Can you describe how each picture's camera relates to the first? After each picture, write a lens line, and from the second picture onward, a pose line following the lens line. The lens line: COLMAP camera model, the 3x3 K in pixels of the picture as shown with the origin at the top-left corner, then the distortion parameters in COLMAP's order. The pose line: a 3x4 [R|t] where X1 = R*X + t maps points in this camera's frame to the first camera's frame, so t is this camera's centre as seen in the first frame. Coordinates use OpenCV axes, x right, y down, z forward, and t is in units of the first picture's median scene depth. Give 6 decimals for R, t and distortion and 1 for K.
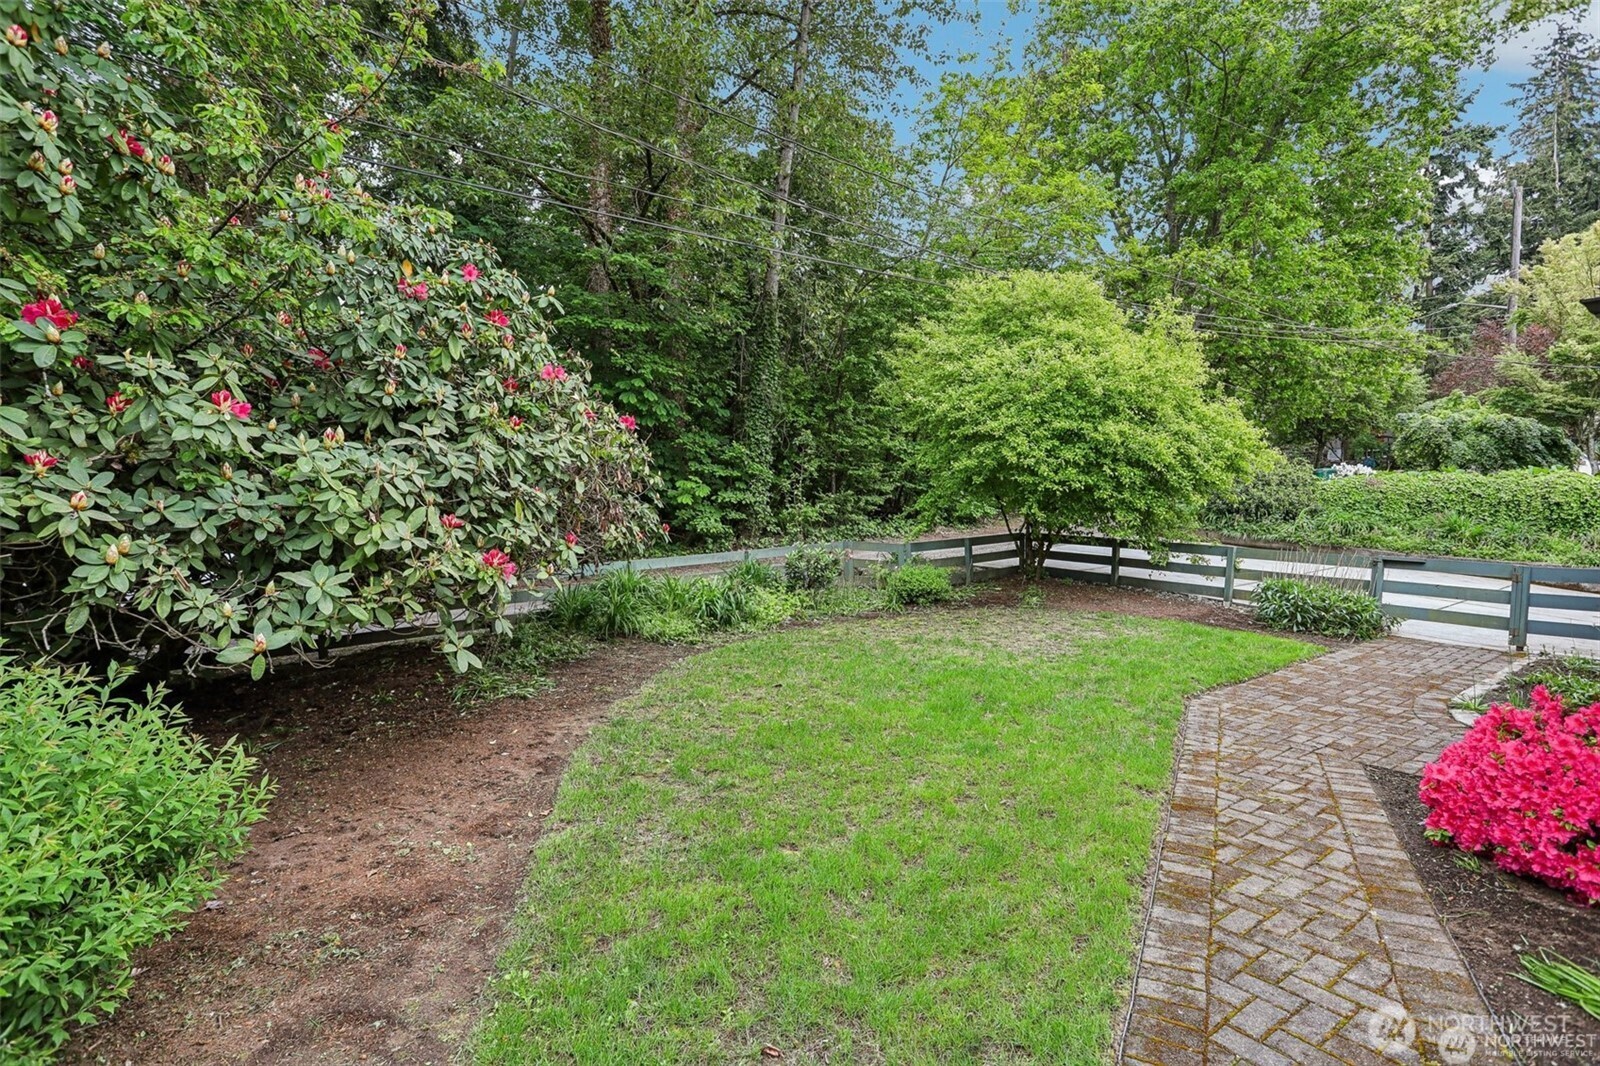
lens RADIAL K [[800.5, 0, 793.5], [0, 800.5, 531.8], [0, 0, 1]] dist [-0.002604, 0.000507]
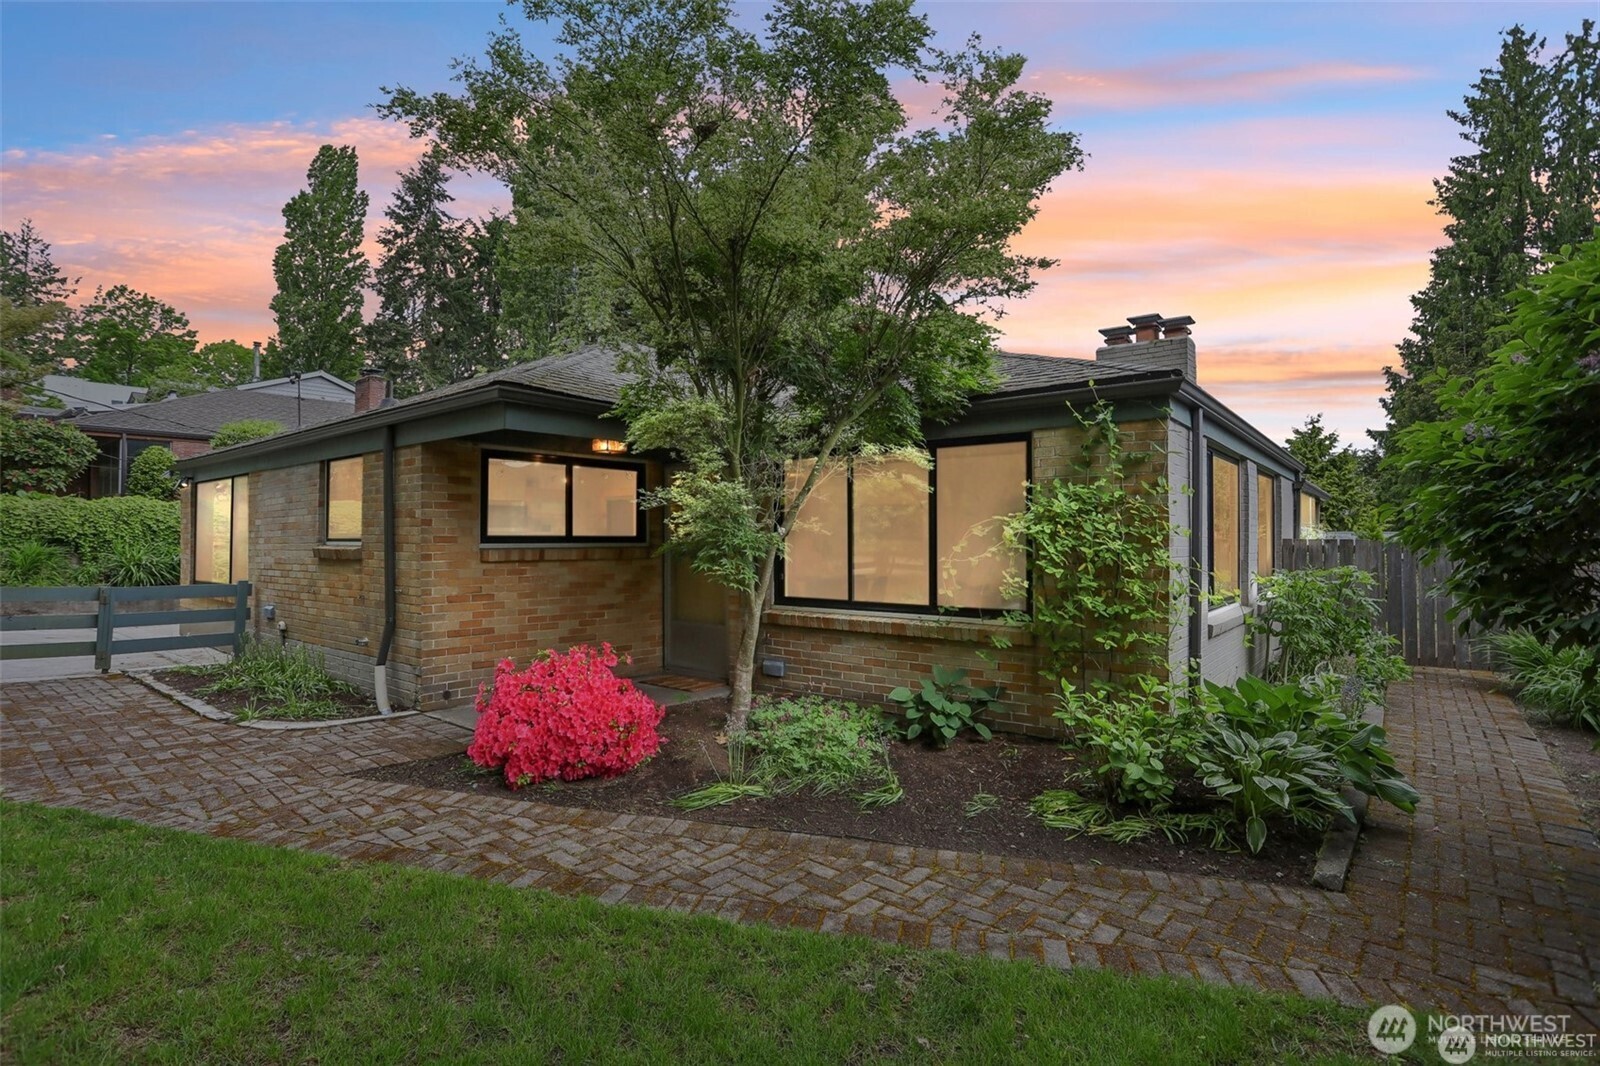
lens RADIAL K [[800.5, 0, 793.5], [0, 800.5, 531.8], [0, 0, 1]] dist [-0.002604, 0.000507]
pose [[-0.285877, 0.020711, 0.958042, -0.520114], [0.009346, 0.999779, -0.018825, 0.000048], [-0.958221, 0.003572, -0.286008, 0.838456]]
